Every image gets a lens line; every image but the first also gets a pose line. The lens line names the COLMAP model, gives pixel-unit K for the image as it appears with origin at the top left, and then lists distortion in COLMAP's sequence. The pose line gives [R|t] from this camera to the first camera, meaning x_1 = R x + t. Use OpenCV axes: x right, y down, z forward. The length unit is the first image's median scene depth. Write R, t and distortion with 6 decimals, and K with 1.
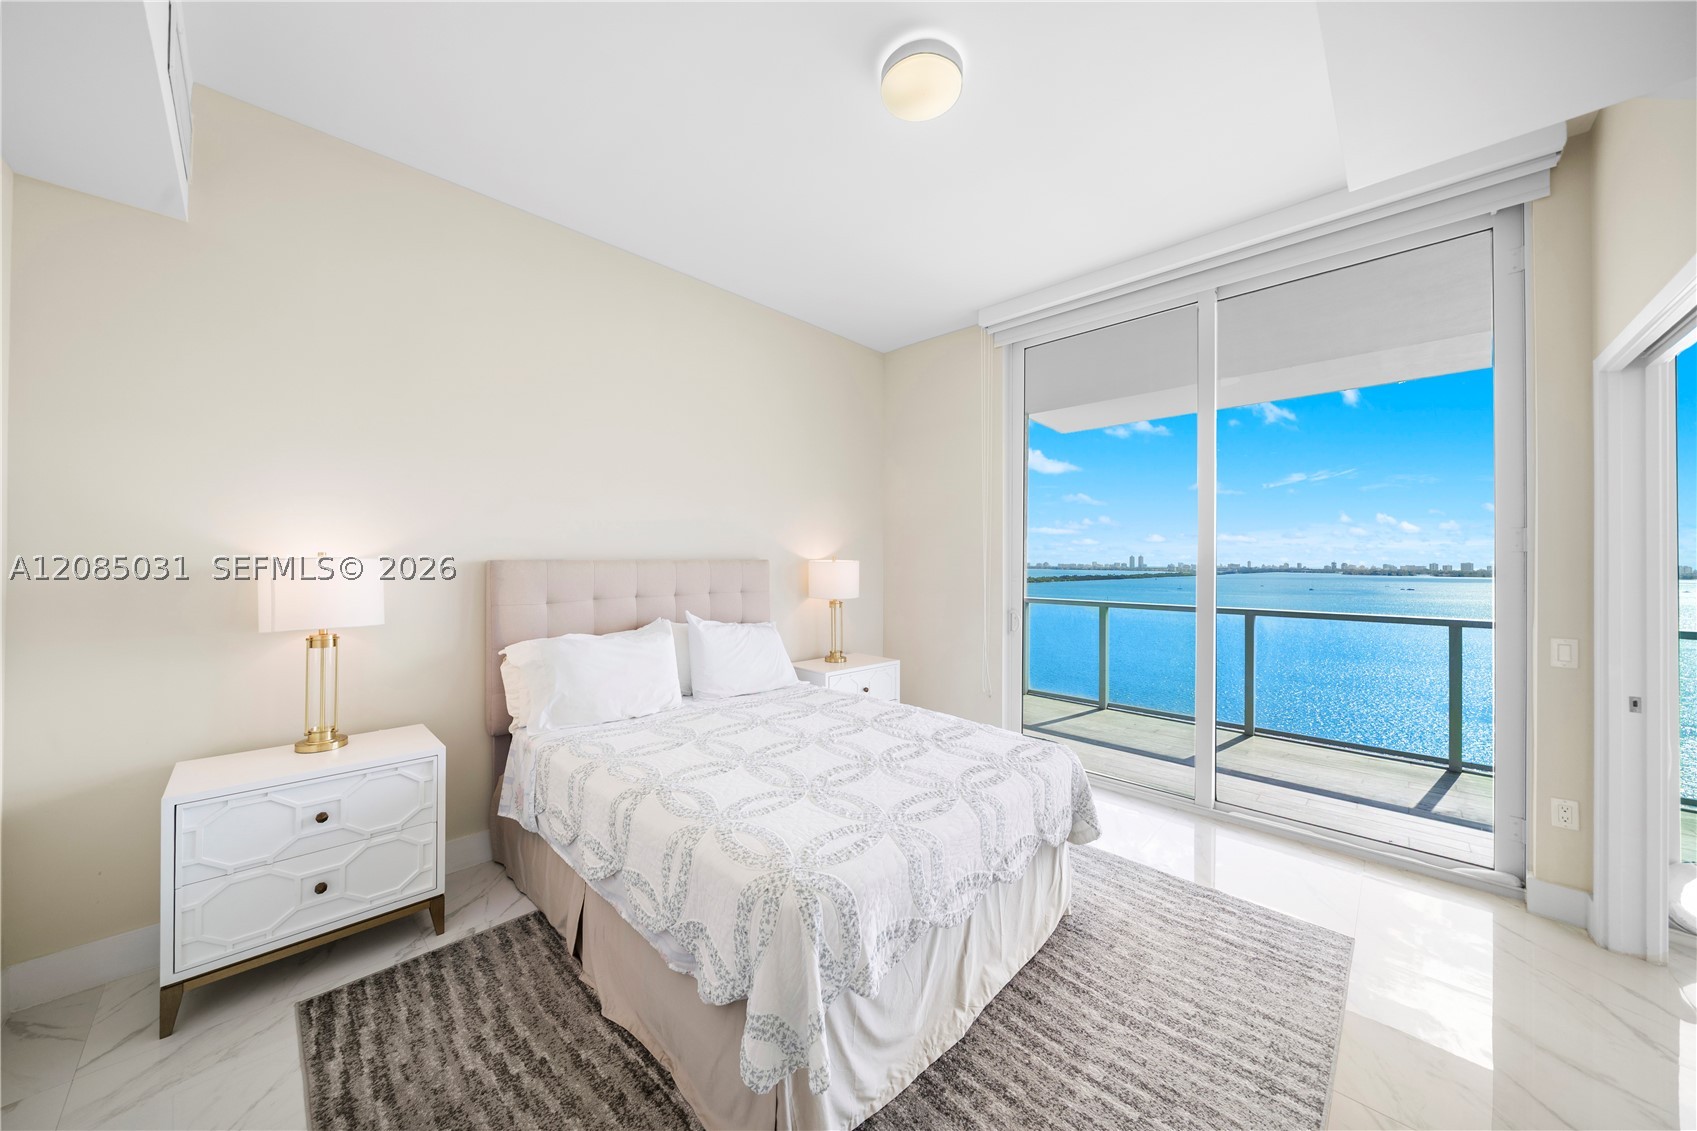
lens RADIAL K [[584.1, 0, 840.6], [0, 584.1, 559.8], [0, 0, 1]] dist [-0.005000, 0.000008]
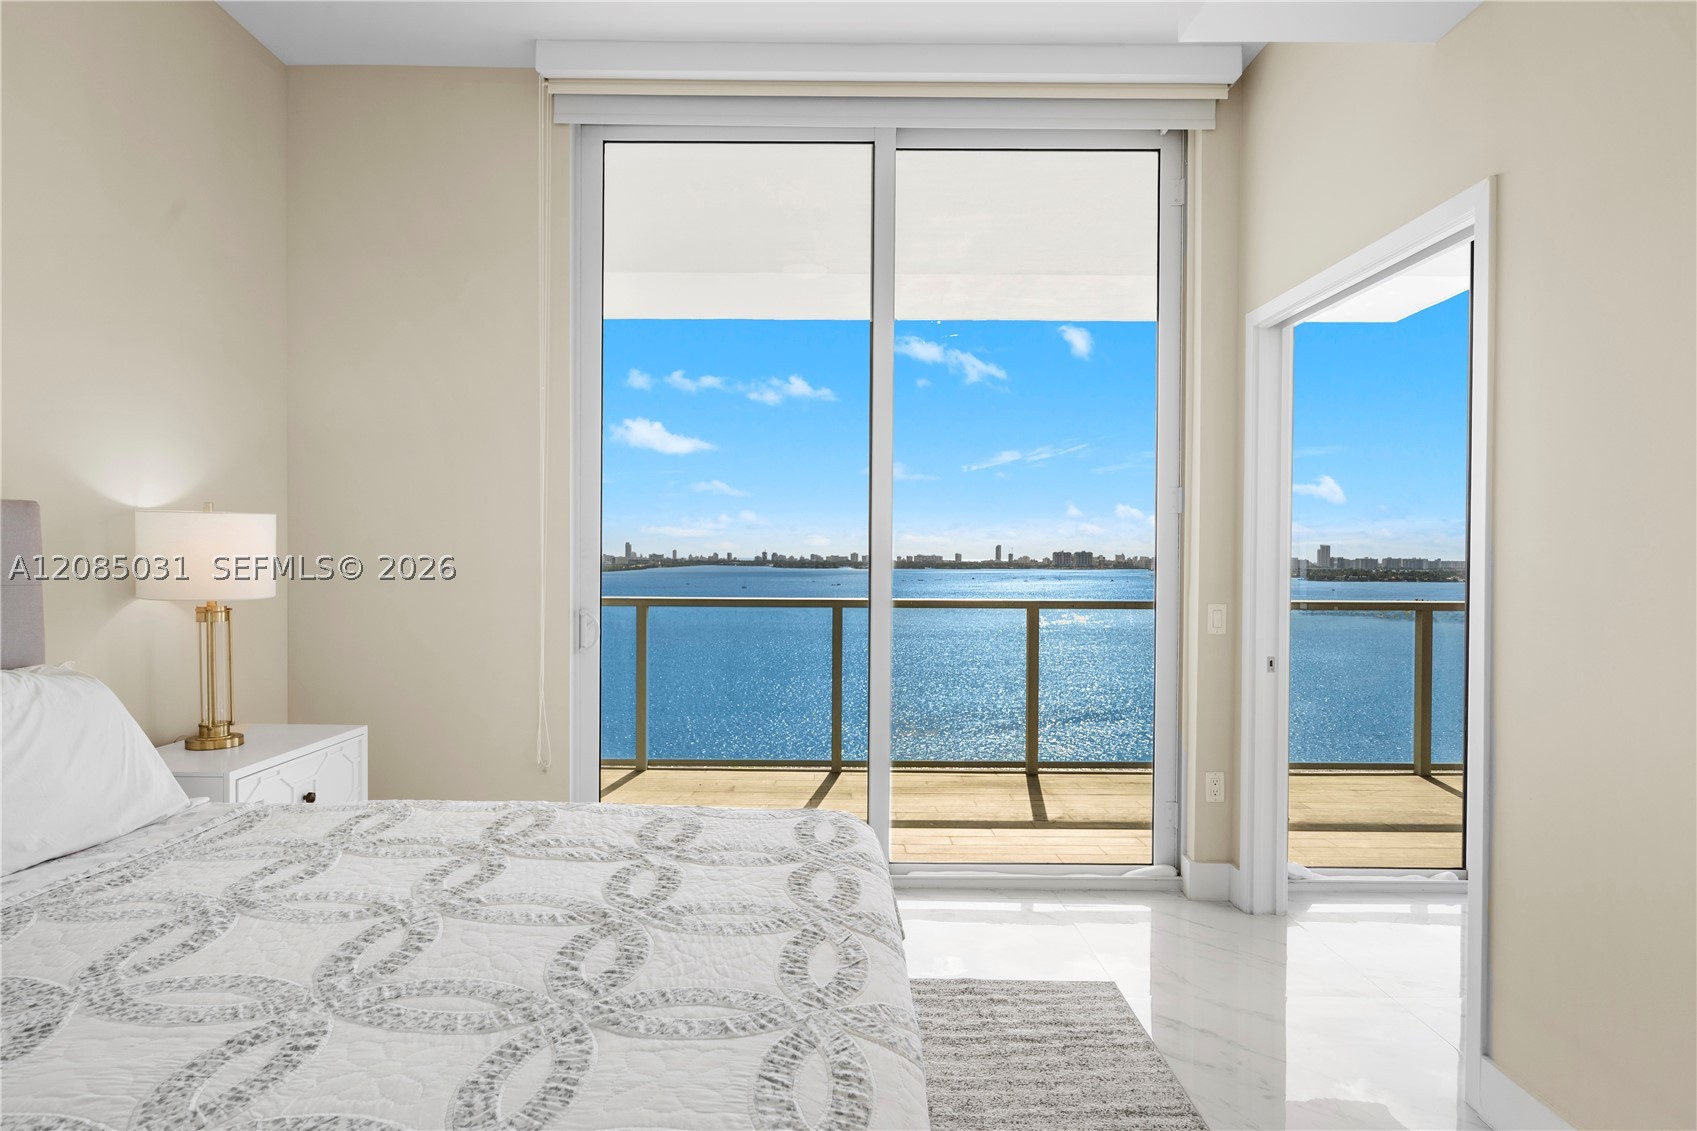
lens RADIAL K [[973.7, 0, 832.8], [0, 973.7, 570.1], [0, 0, 1]] dist [0.006290, 0.000777]
pose [[0.715673, -0.013194, 0.698311, -0.312044], [-0.003075, 0.999752, 0.022042, 0.045601], [-0.698429, -0.017922, 0.715455, 0.286727]]
